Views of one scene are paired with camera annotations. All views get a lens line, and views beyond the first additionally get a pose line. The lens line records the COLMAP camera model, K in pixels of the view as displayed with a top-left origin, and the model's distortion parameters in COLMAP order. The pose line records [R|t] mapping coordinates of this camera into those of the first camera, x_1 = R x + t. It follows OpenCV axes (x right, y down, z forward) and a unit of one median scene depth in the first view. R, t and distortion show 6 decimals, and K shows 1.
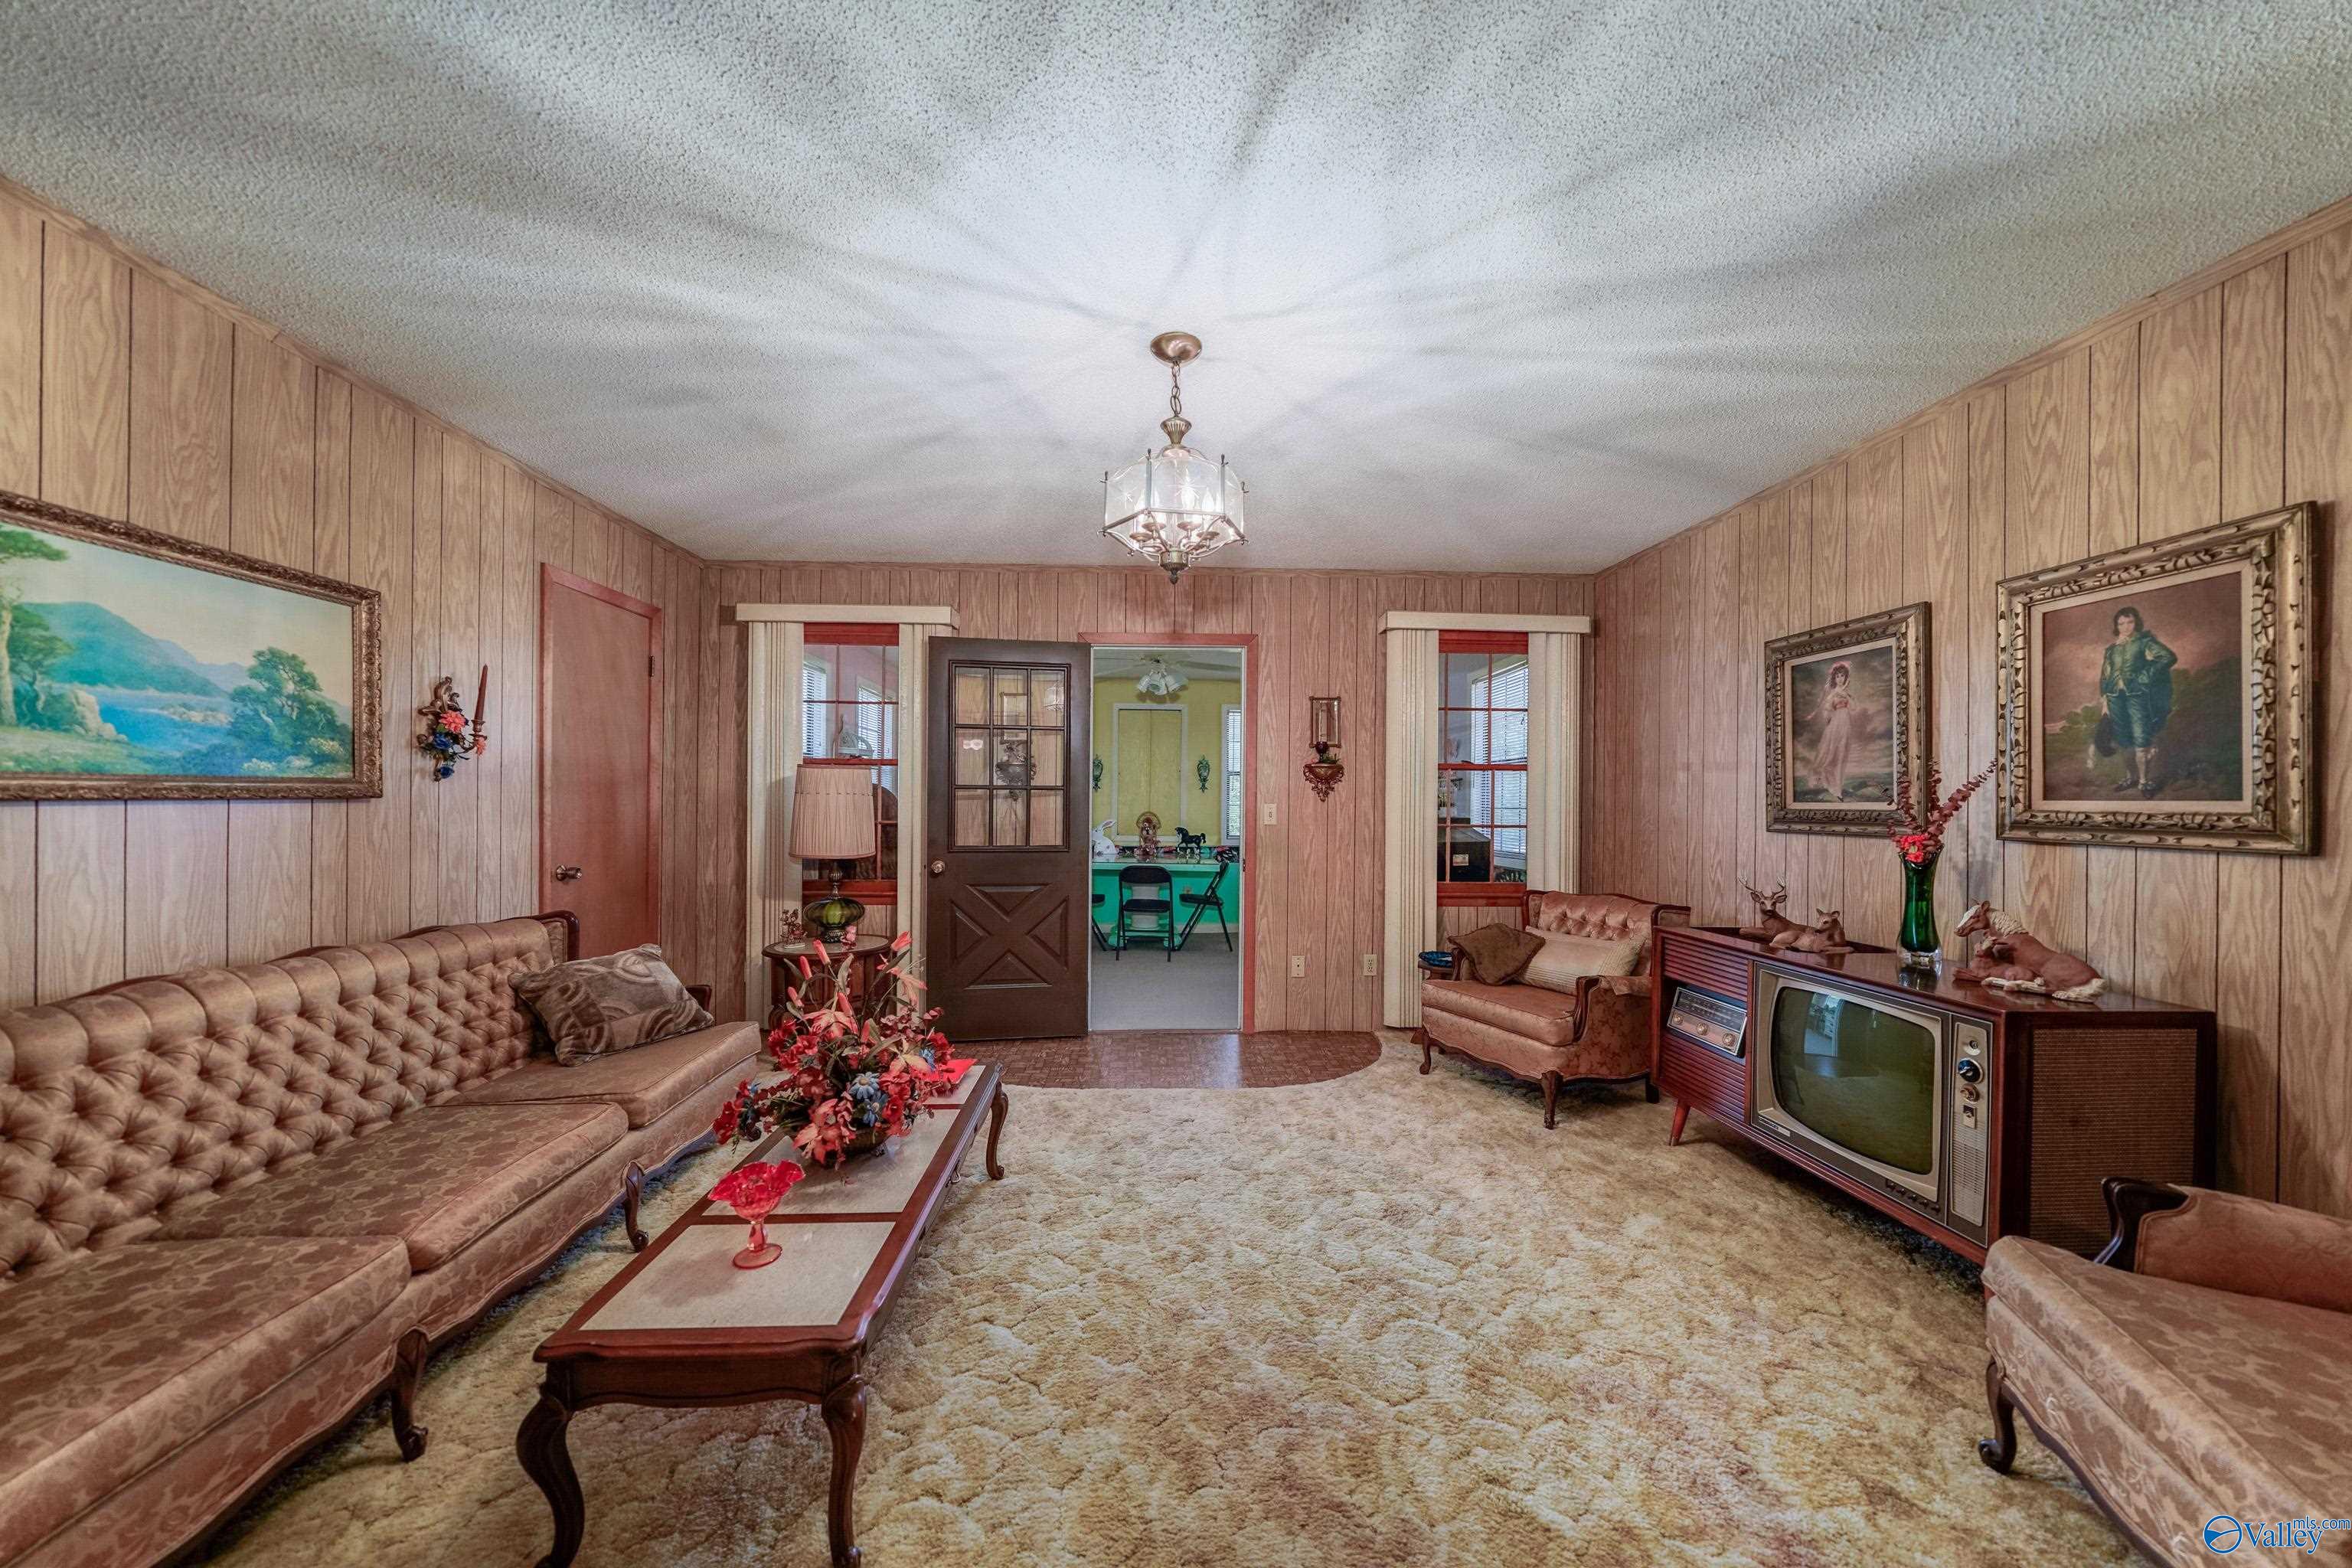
lens RADIAL K [[823.9, 0, 1168.0], [0, 823.9, 820.7], [0, 0, 1]] dist [-0.007063, 0.000267]
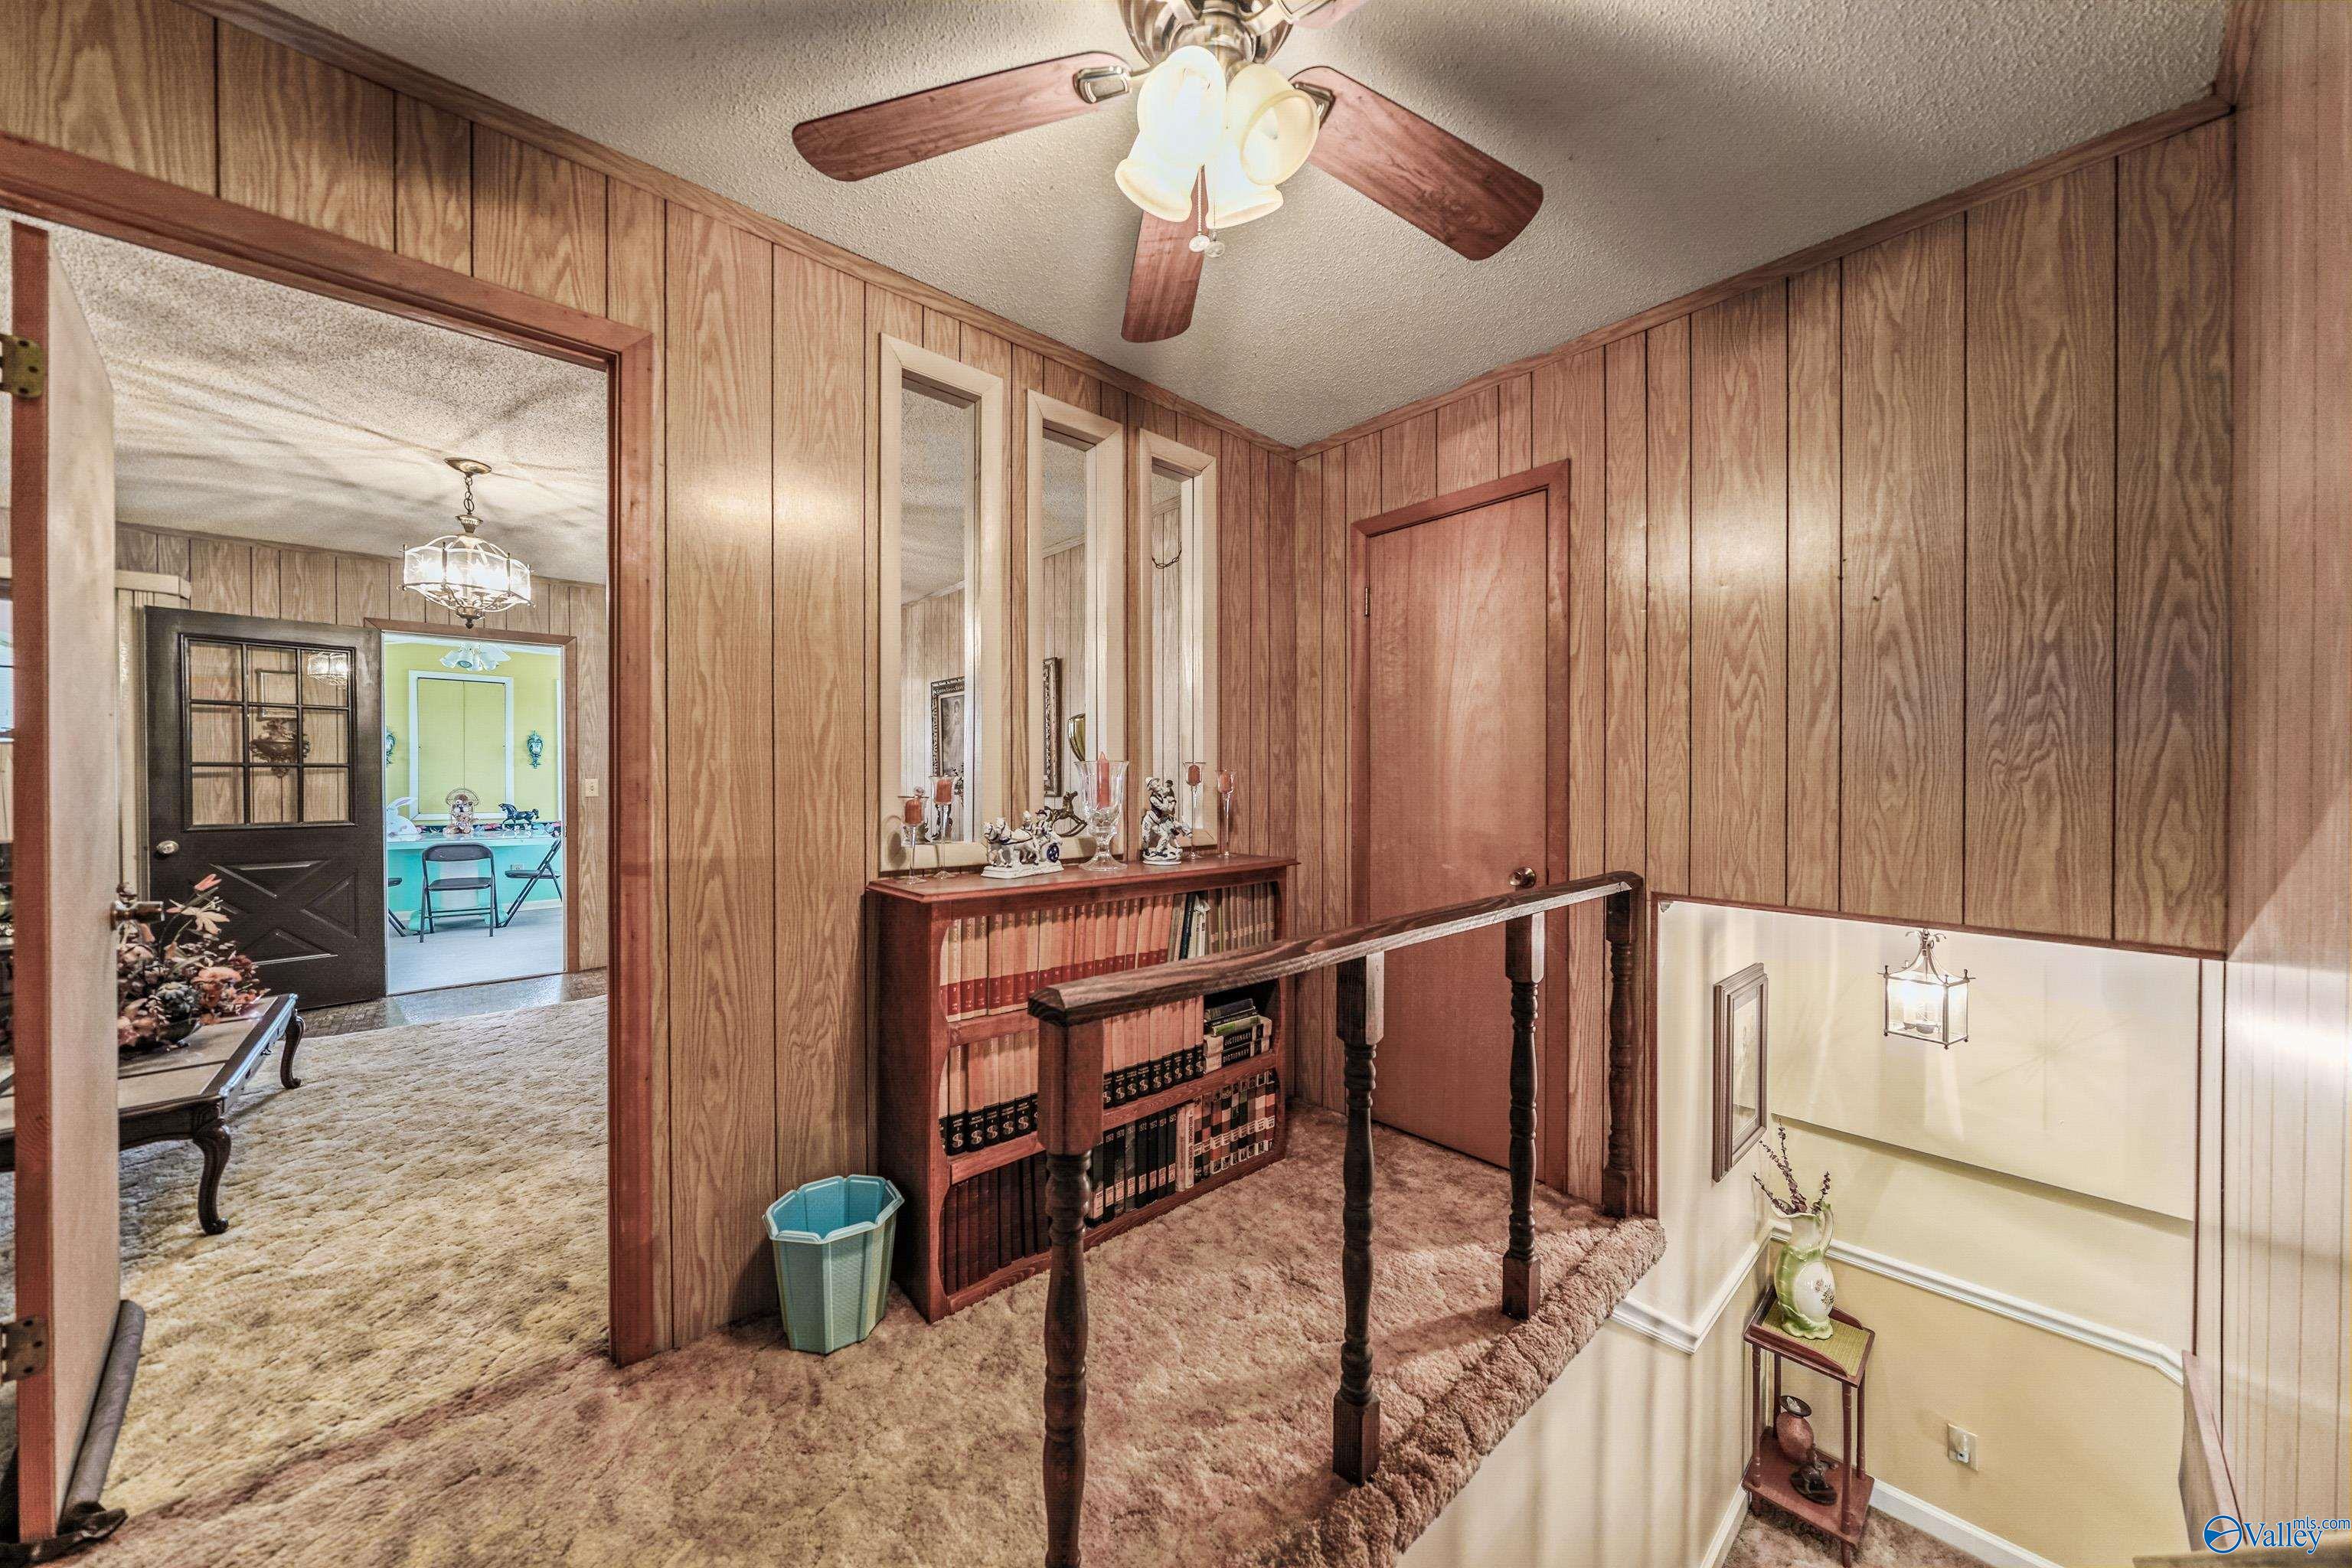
lens RADIAL K [[802.3, 0, 1173.5], [0, 802.3, 790.3], [0, 0, 1]] dist [-0.006257, -0.000031]
pose [[0.766029, -0.017041, 0.642580, 0.025275], [0.019710, 0.999801, 0.003017, 0.009224], [-0.642504, 0.010354, 0.766213, -0.449856]]
